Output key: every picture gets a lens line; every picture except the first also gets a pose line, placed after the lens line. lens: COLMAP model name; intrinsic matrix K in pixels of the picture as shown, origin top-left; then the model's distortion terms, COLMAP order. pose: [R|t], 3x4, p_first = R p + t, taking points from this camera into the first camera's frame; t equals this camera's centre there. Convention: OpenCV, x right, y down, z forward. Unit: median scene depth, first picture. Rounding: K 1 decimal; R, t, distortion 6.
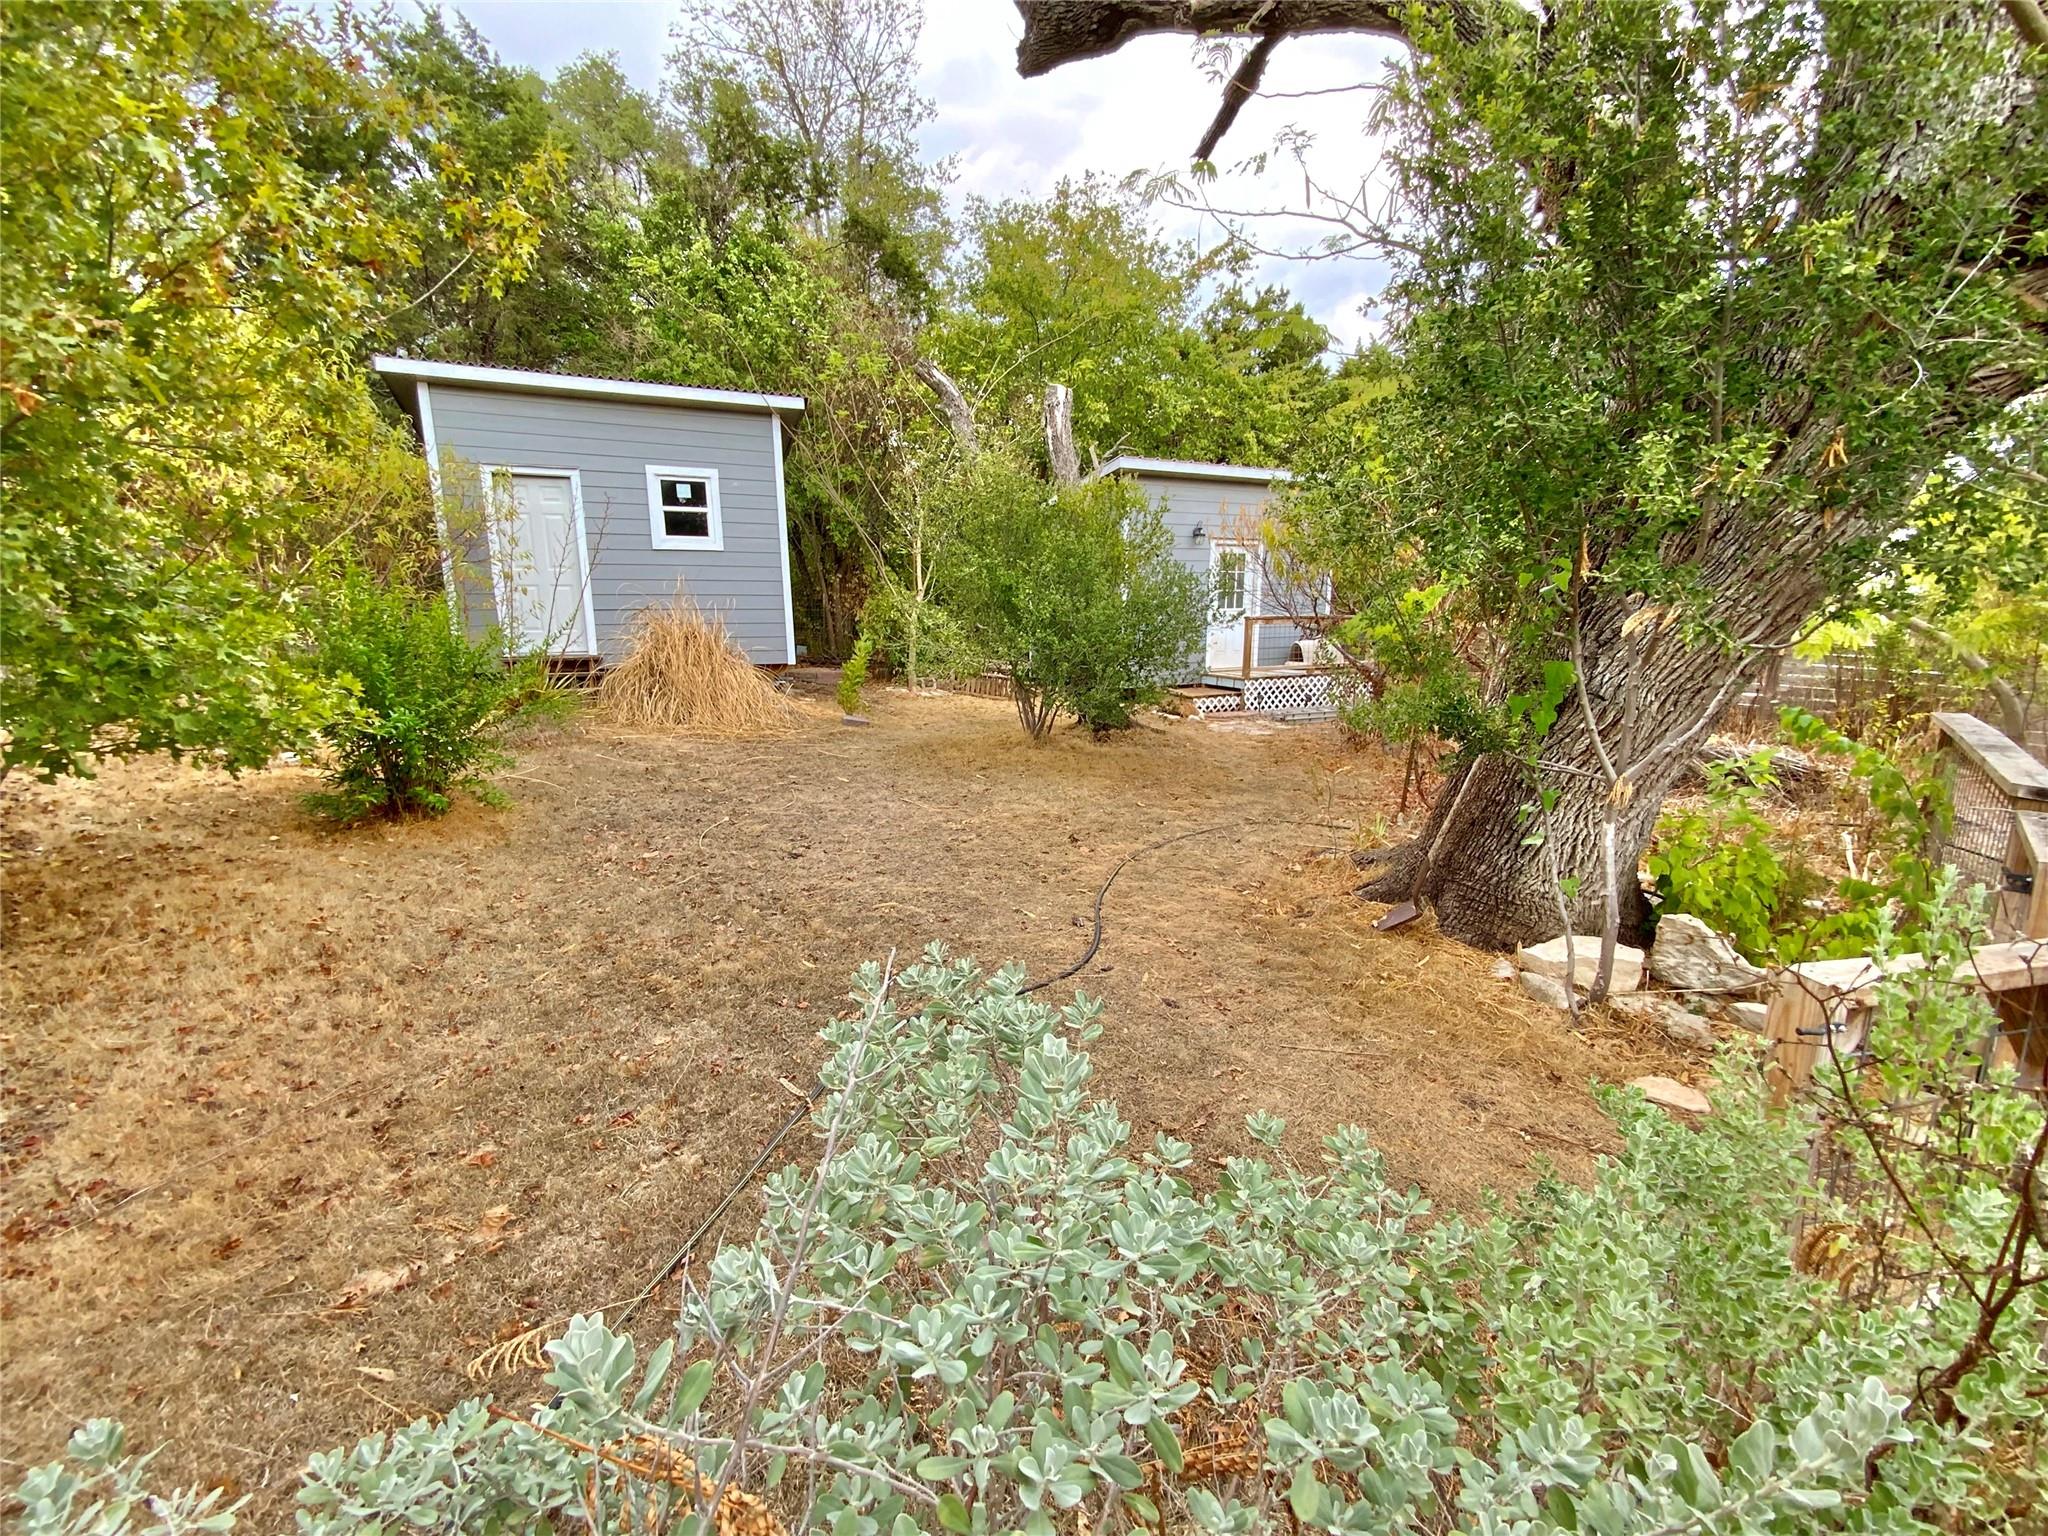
lens RADIAL K [[830.7, 0, 1016.9], [0, 830.7, 757.9], [0, 0, 1]] dist [0.002472, -0.003055]
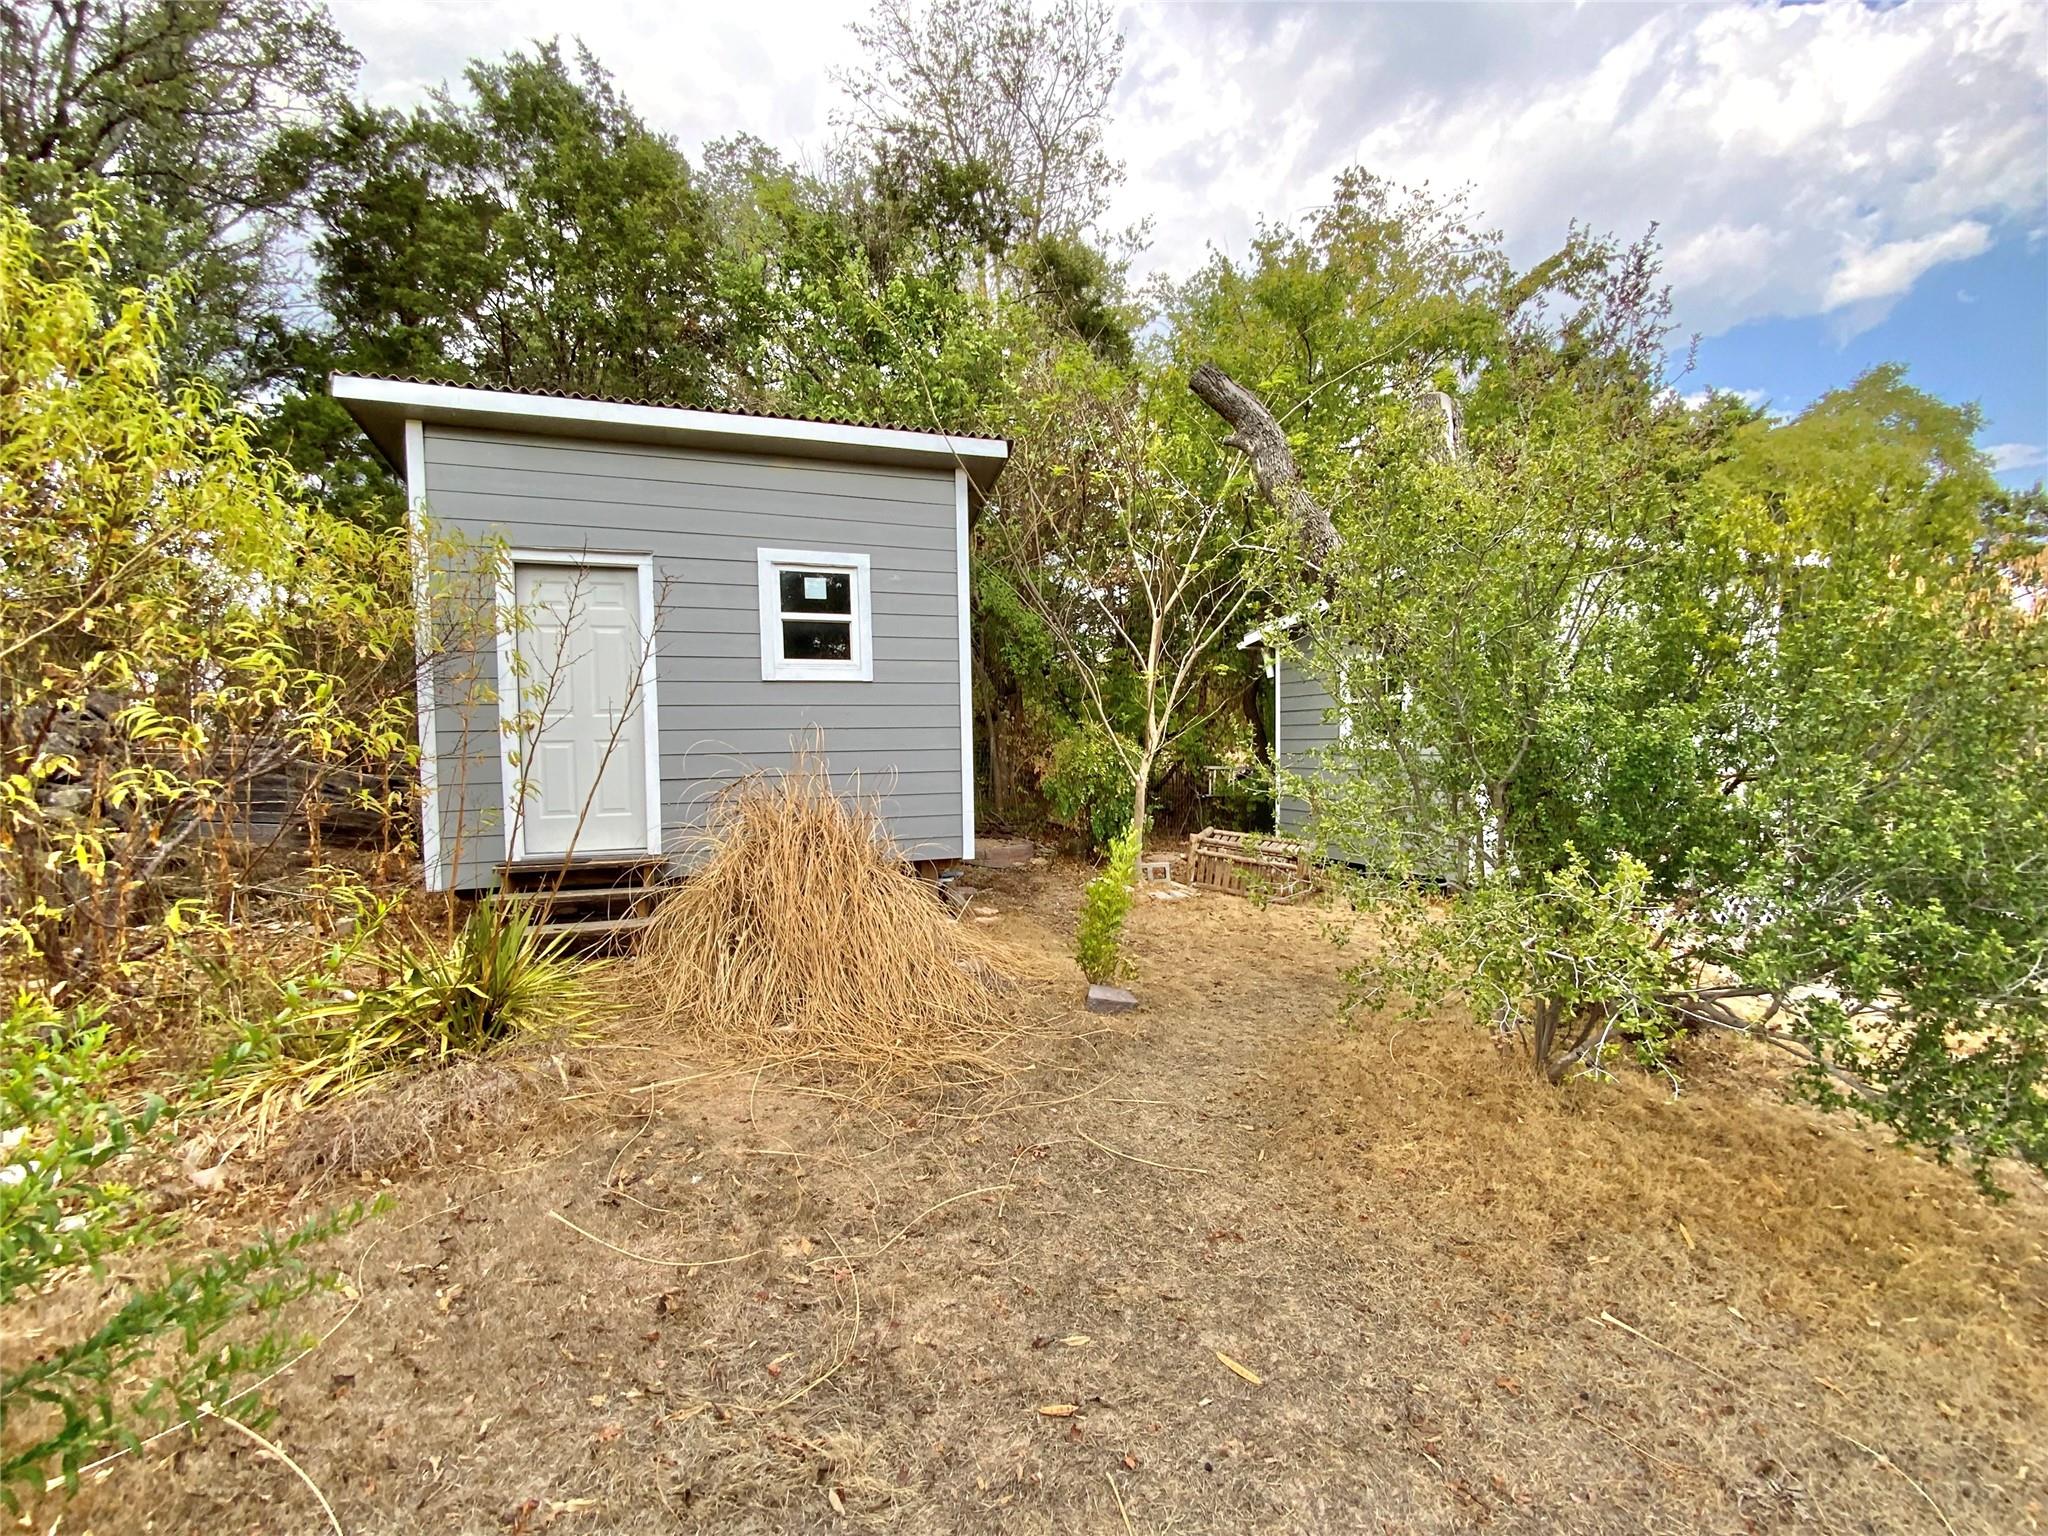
lens RADIAL K [[830.7, 0, 1027.7], [0, 830.7, 773.0], [0, 0, 1]] dist [0.002472, -0.003055]
pose [[0.991848, -0.003727, -0.127371, -0.161690], [-0.013803, 0.990549, -0.136467, -0.099910], [0.126676, 0.137112, 0.982422, 0.421068]]
